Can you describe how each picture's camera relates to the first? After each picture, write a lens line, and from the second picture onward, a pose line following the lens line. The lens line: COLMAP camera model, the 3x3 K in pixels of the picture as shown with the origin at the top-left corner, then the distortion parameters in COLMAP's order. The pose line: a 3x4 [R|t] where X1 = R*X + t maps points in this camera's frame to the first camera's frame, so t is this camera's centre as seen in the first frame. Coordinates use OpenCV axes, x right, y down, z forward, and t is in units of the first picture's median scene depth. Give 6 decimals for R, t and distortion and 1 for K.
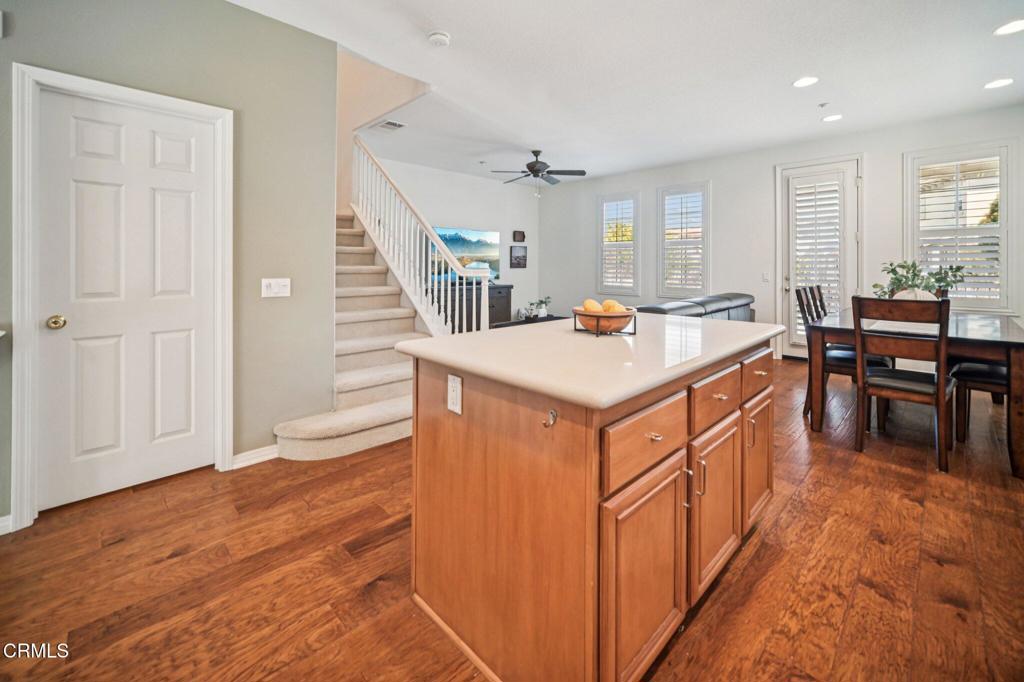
lens RADIAL K [[435.1, 0, 516.1], [0, 435.1, 265.3], [0, 0, 1]] dist [0.001999, 0.001494]
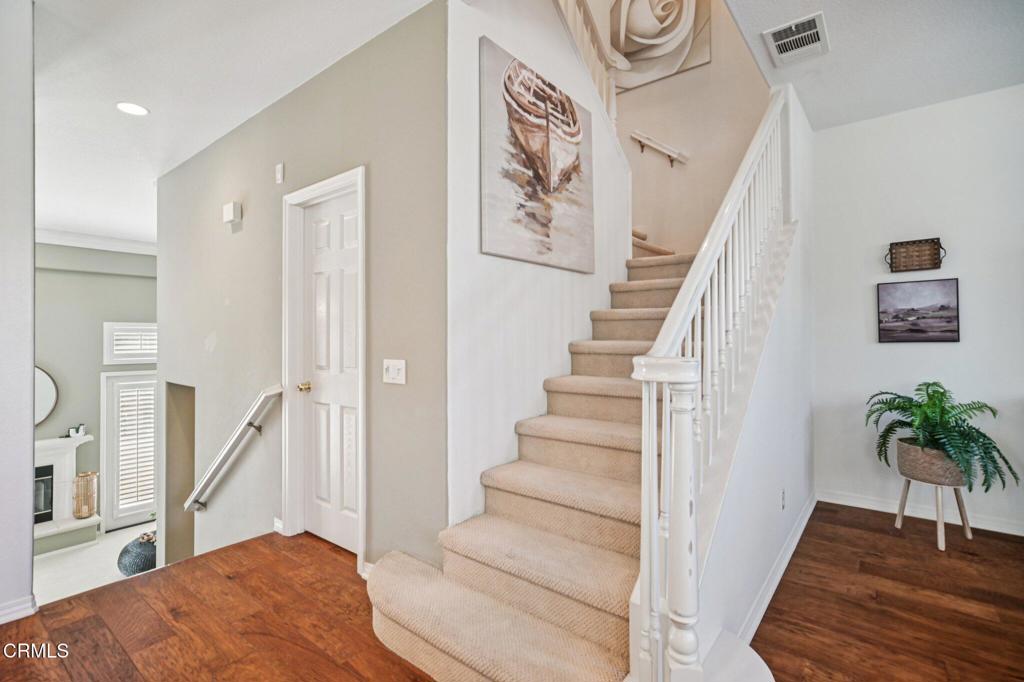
lens RADIAL K [[490.3, 0, 506.0], [0, 490.3, 334.7], [0, 0, 1]] dist [-0.000563, 0.004636]
pose [[0.102968, -0.004112, -0.994676, 0.134201], [0.005174, 0.999980, -0.003598, -0.003874], [0.994671, -0.004776, 0.102988, 0.446405]]
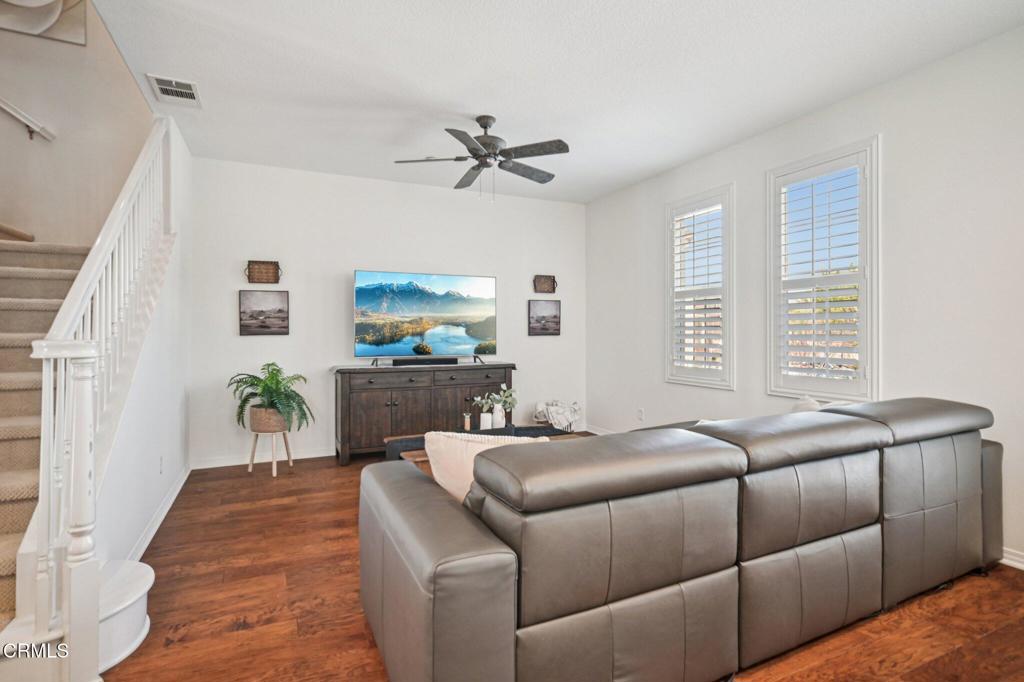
lens RADIAL K [[516.1, 0, 516.6], [0, 516.1, 325.5], [0, 0, 1]] dist [-0.009698, 0.007502]
pose [[0.939098, -0.009417, -0.343521, 0.256116], [0.004910, 0.999890, -0.013986, 0.002121], [0.343615, 0.011447, 0.939041, 0.360072]]
